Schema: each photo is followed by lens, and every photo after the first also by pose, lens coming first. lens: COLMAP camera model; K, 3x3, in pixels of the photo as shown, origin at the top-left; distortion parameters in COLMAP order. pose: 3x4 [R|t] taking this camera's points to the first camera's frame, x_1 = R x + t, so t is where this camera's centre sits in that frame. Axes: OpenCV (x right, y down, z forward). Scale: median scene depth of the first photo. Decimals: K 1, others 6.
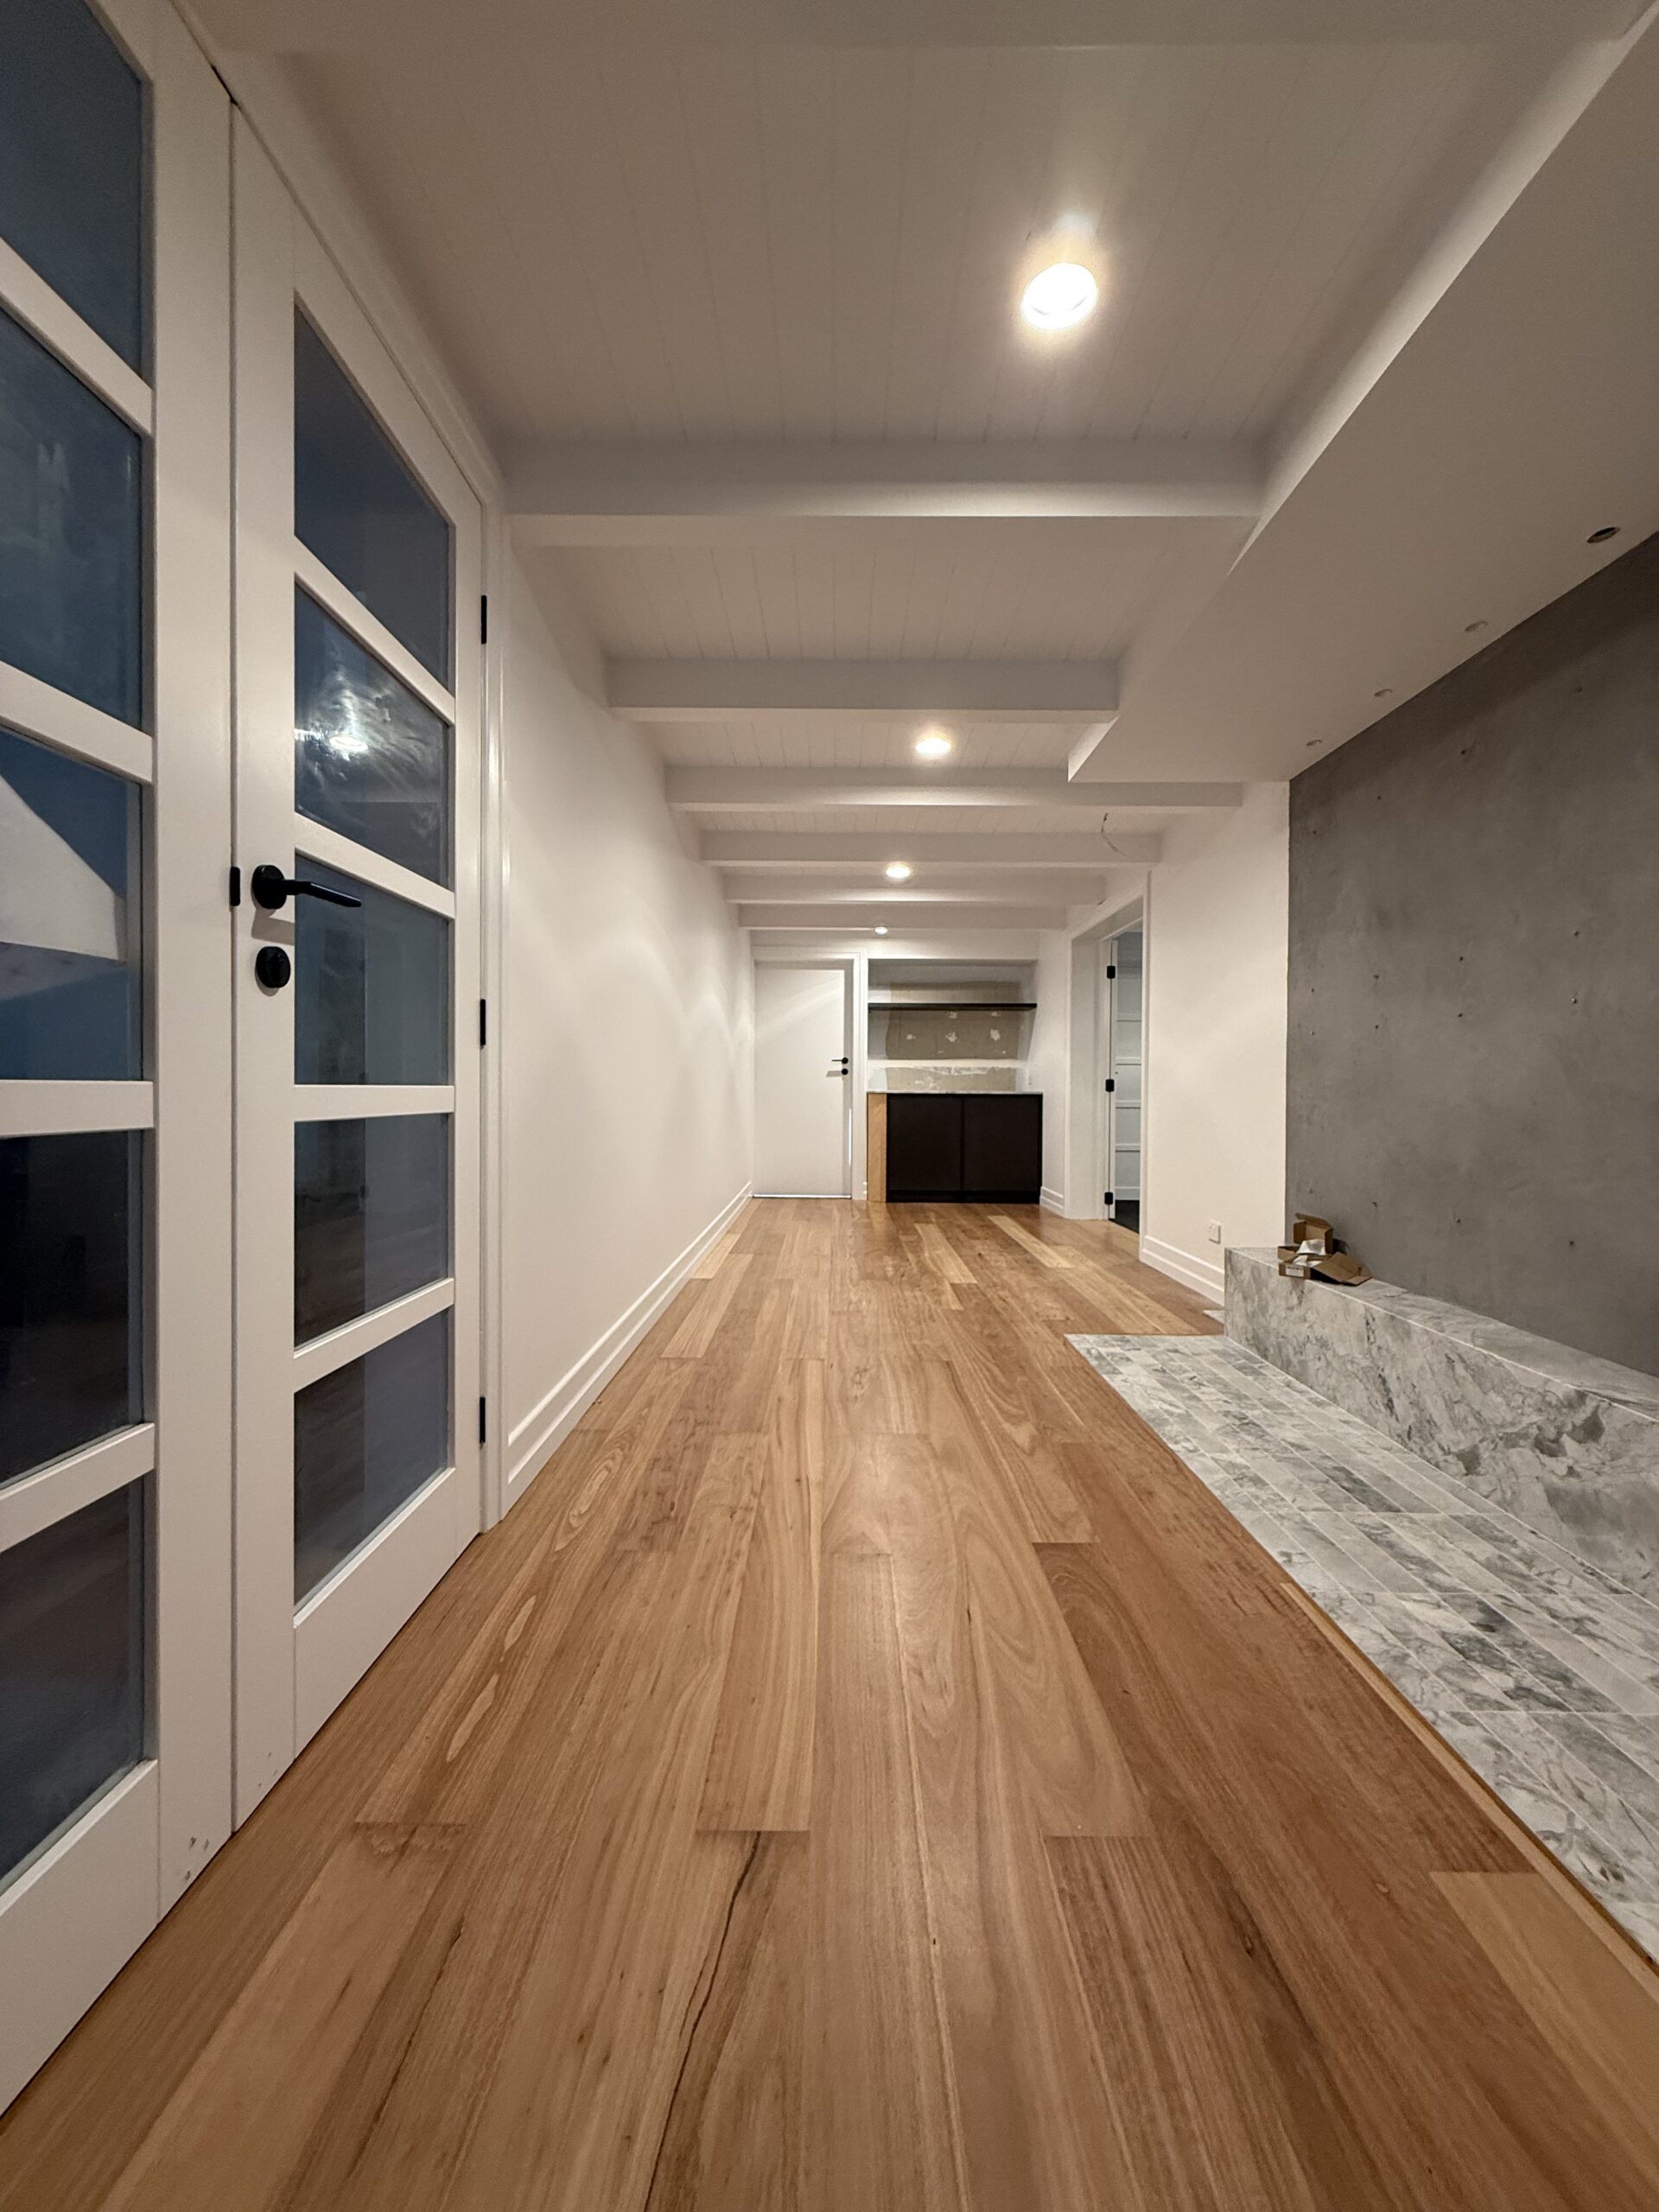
lens RADIAL K [[884.6, 0, 829.5], [0, 884.6, 1106.0], [0, 0, 1]] dist [0.011778, 0.000031]
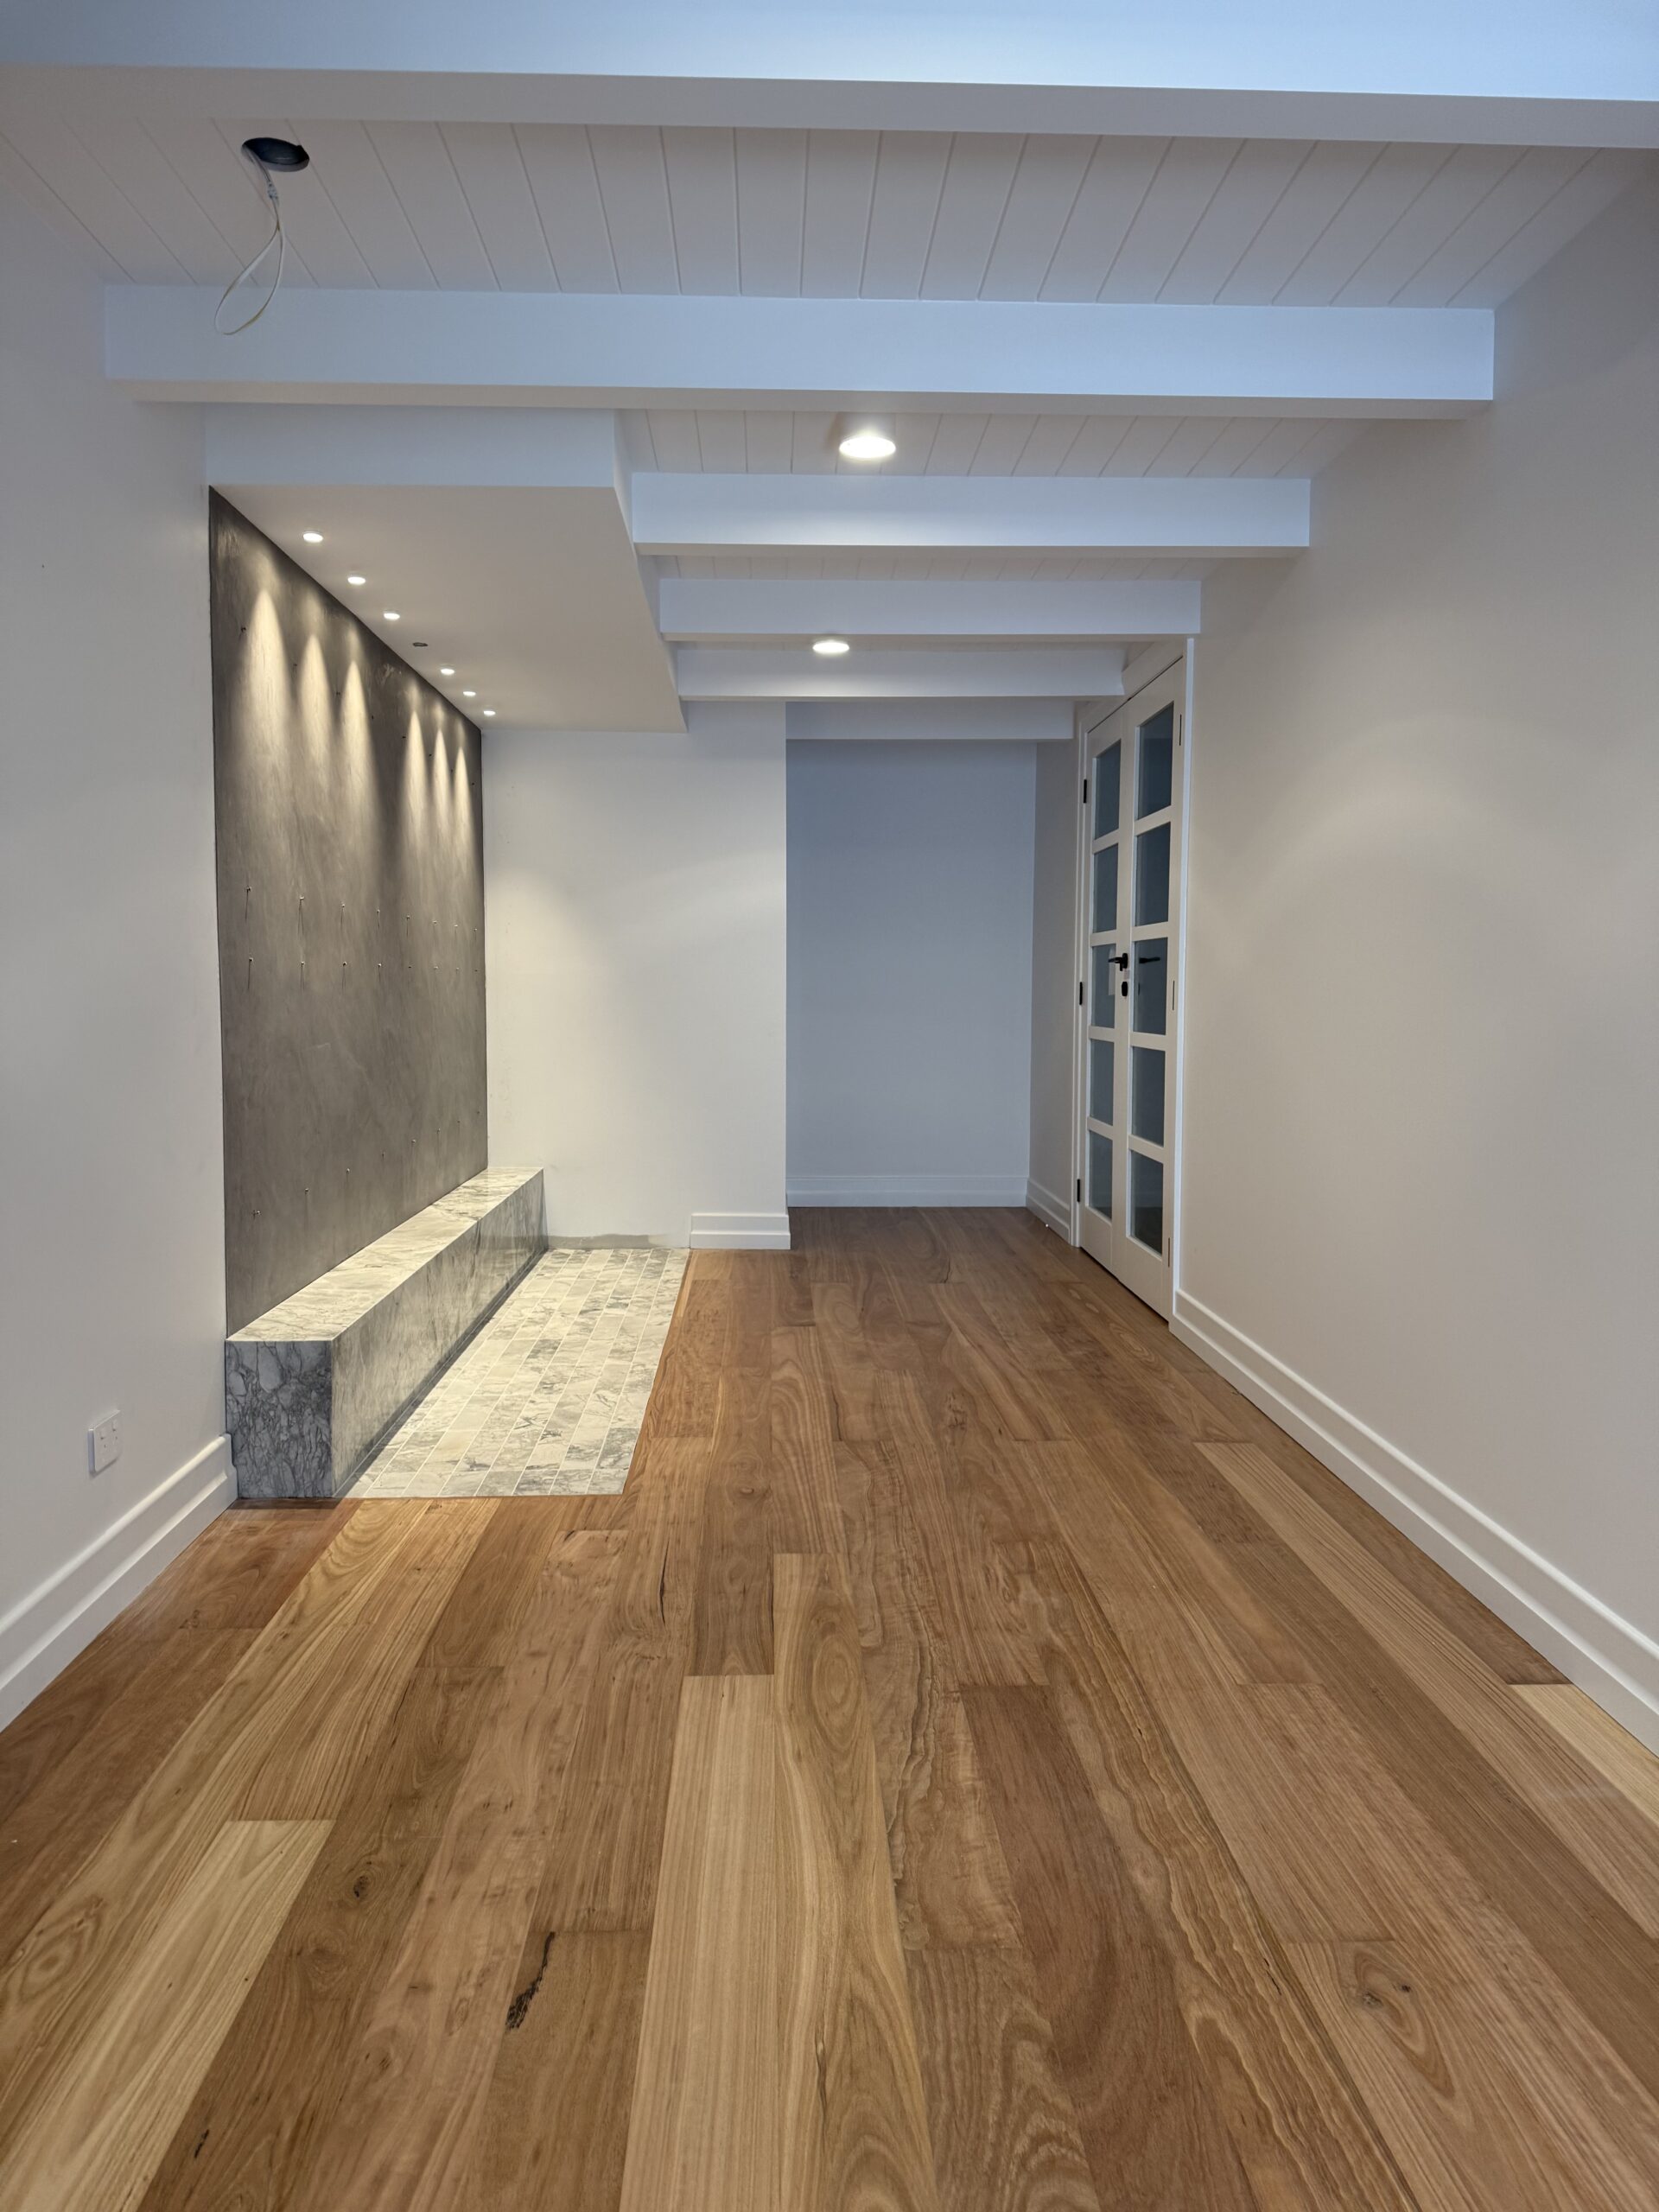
lens RADIAL K [[1555.1, 0, 829.5], [0, 1555.1, 1106.0], [0, 0, 1]] dist [0.036217, -0.050687]
pose [[-0.998772, -0.007314, -0.049007, 0.203657], [-0.012043, 0.995221, 0.096905, -0.093888], [0.048064, 0.097377, -0.994086, 2.194664]]
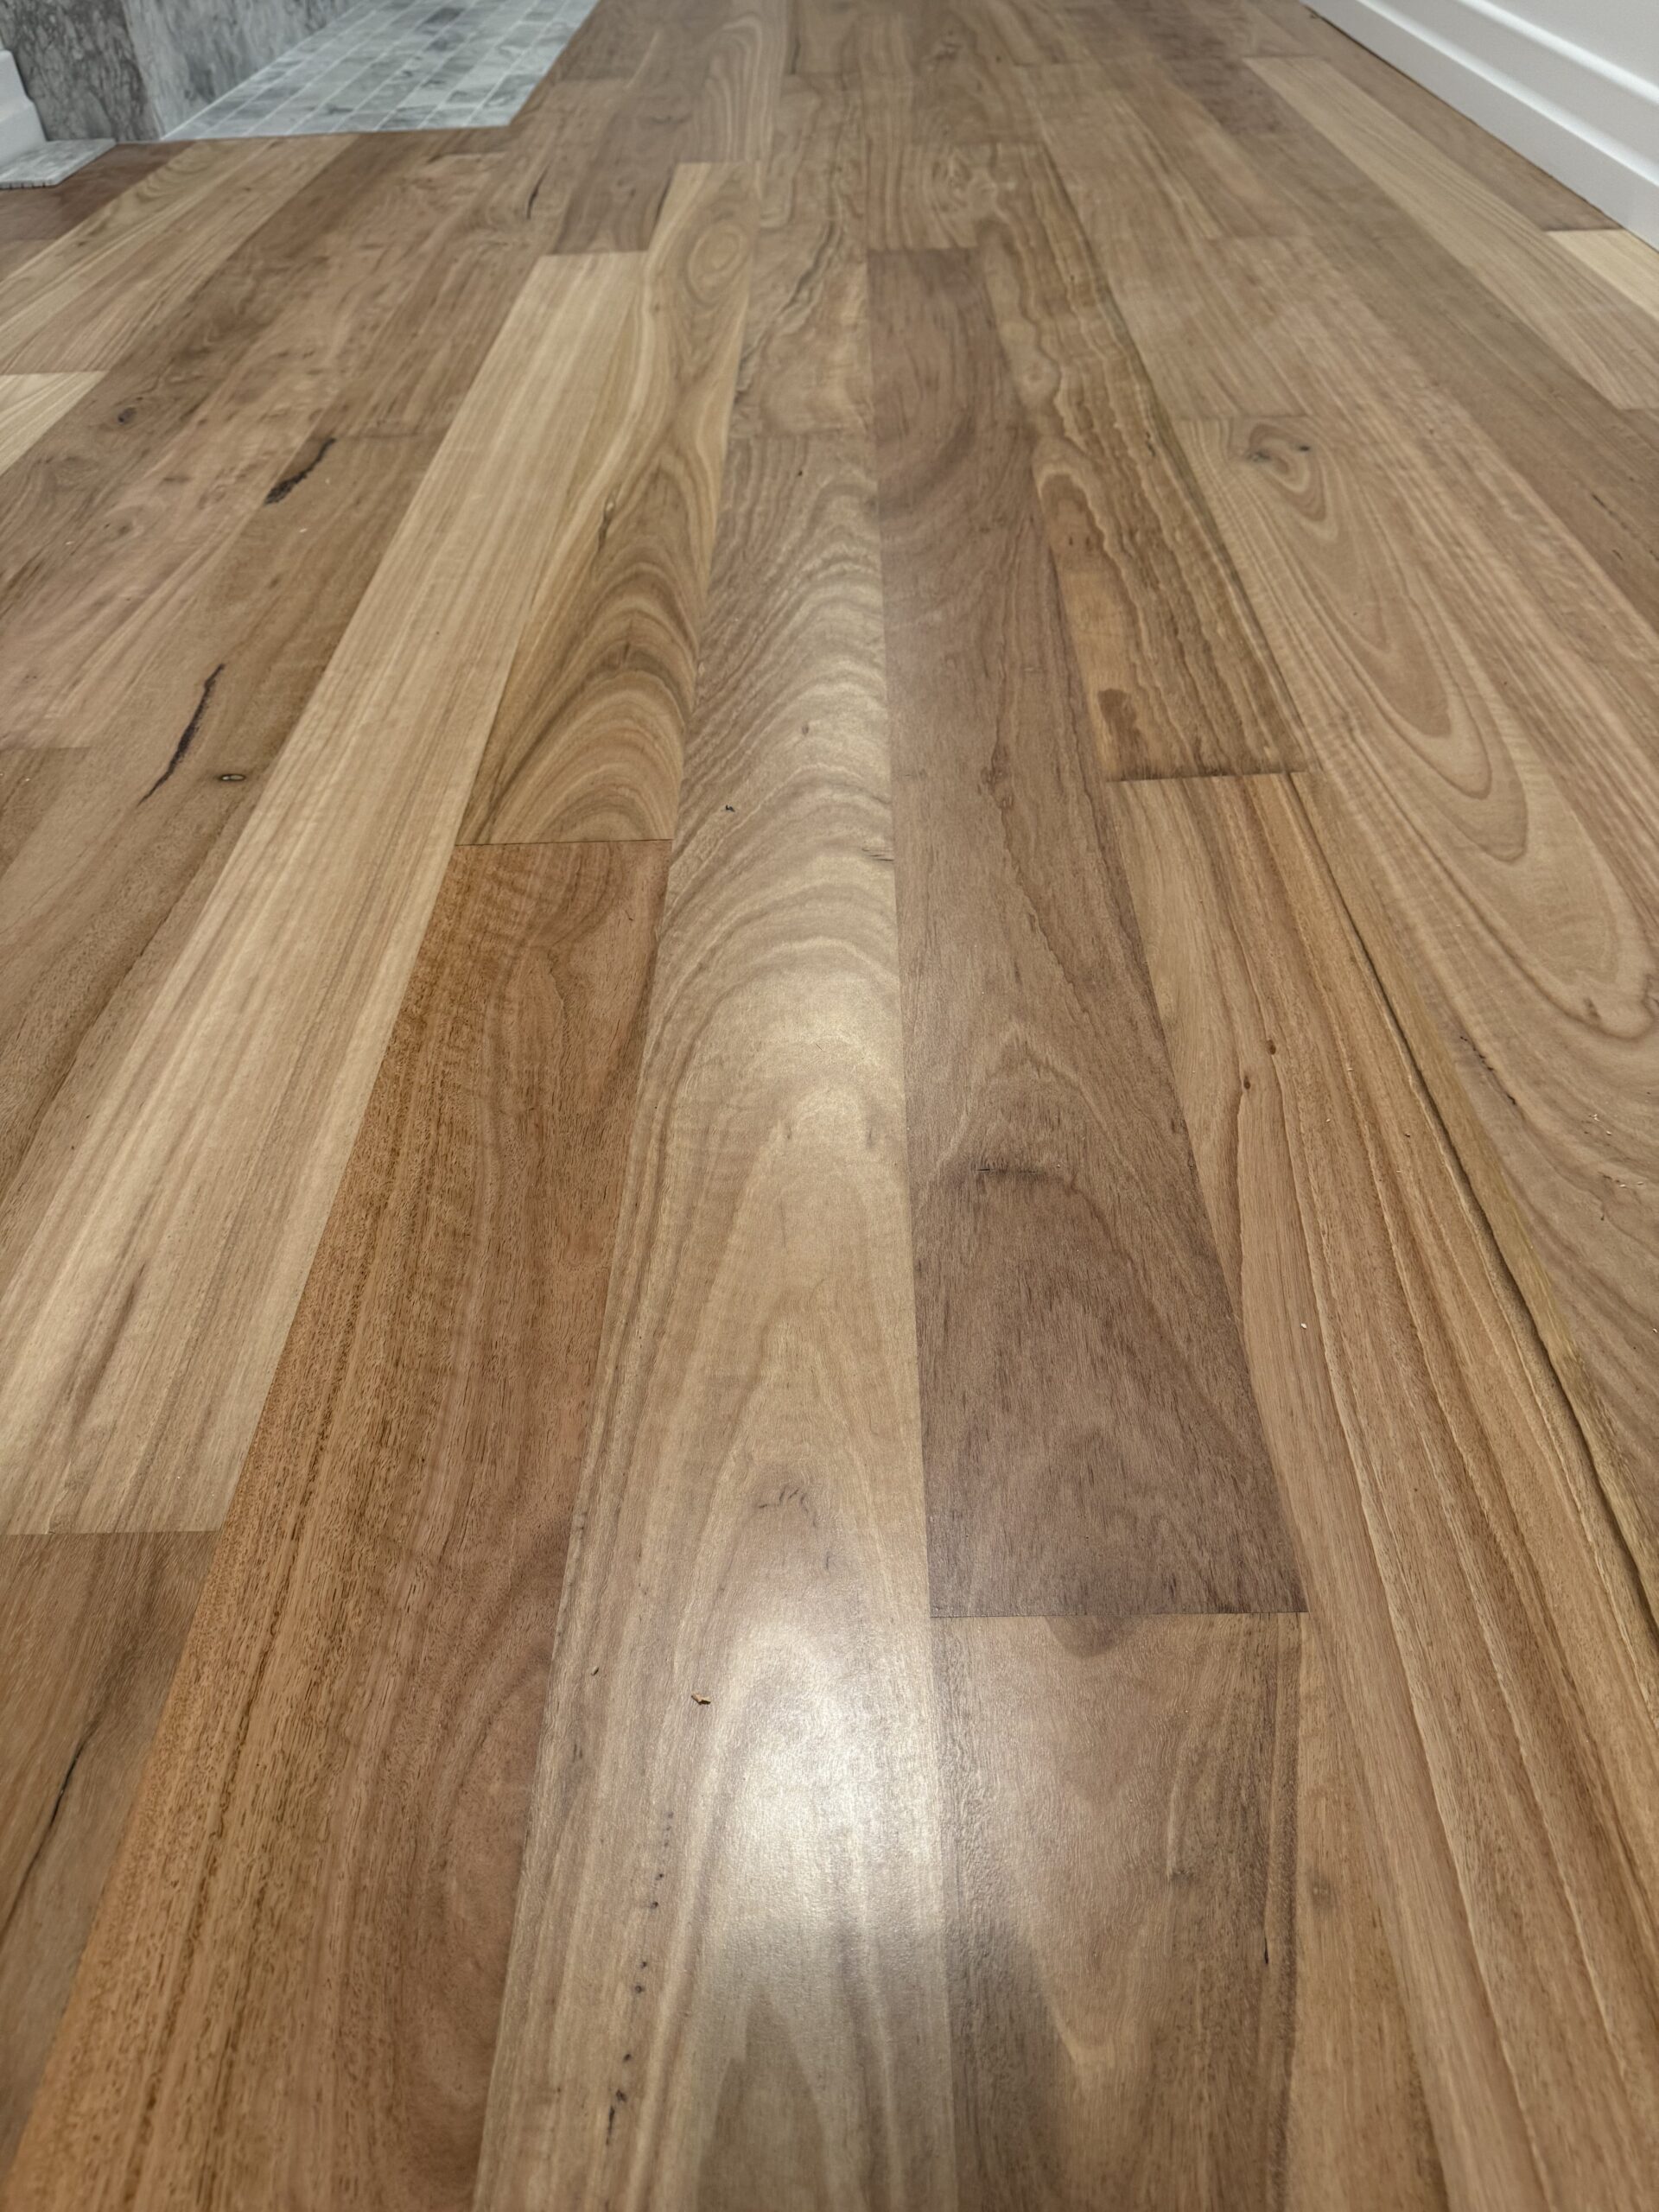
lens RADIAL K [[1602.7, 0, 851.2], [0, 1602.7, 1107.3], [0, 0, 1]] dist [-0.004151, -0.024572]
pose [[-0.999493, 0.030709, 0.008382, 0.107300], [0.028192, 0.731678, 0.681067, 0.084743], [0.014782, 0.680958, -0.732173, 2.170641]]
